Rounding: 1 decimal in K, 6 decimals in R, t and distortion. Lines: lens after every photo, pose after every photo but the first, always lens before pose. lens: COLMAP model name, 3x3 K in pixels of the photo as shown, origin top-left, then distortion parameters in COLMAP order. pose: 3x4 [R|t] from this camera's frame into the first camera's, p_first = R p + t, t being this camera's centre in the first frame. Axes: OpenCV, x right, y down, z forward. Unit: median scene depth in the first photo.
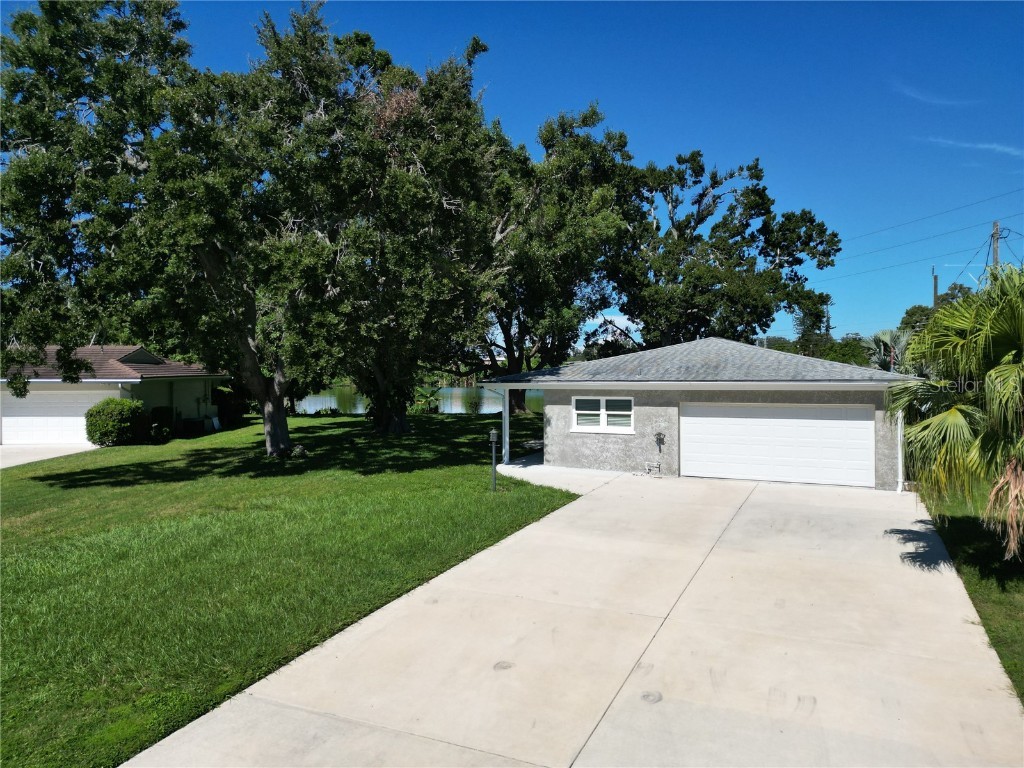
lens RADIAL K [[713.4, 0, 517.3], [0, 713.4, 393.0], [0, 0, 1]] dist [0.061163, -0.053192]
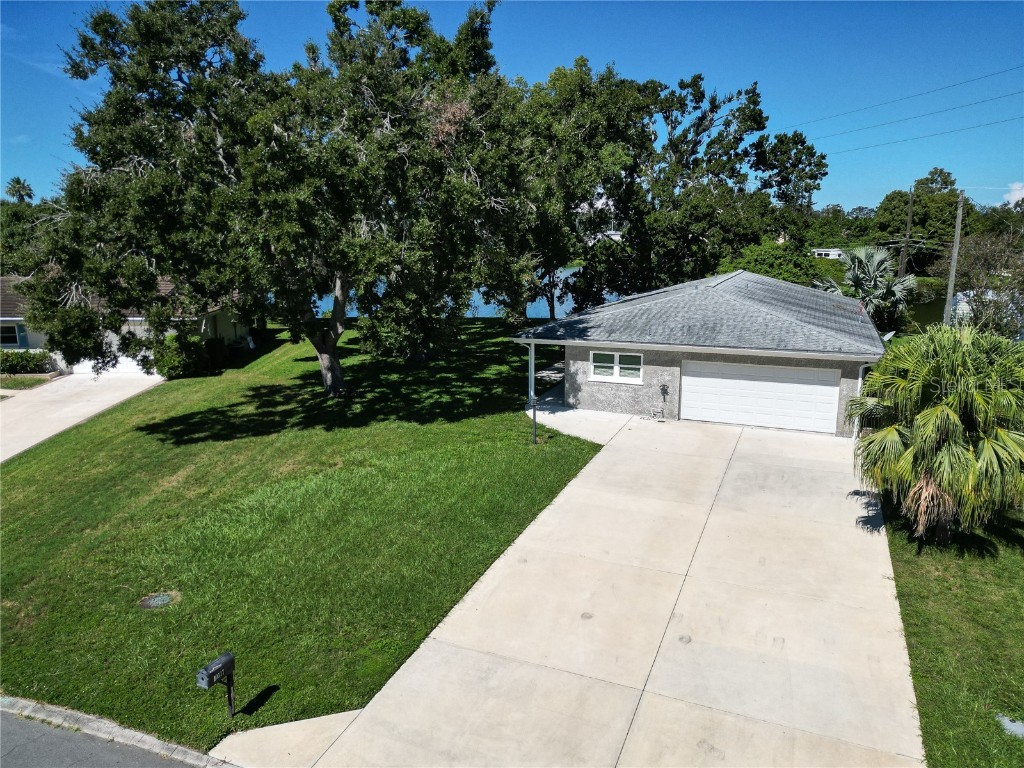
lens RADIAL K [[713.4, 0, 517.3], [0, 713.4, 393.0], [0, 0, 1]] dist [0.061163, -0.053192]
pose [[0.999395, -0.003656, 0.034573, -0.104920], [-0.002903, 0.982203, 0.187802, -0.182998], [-0.034644, -0.187789, 0.981598, -0.204649]]
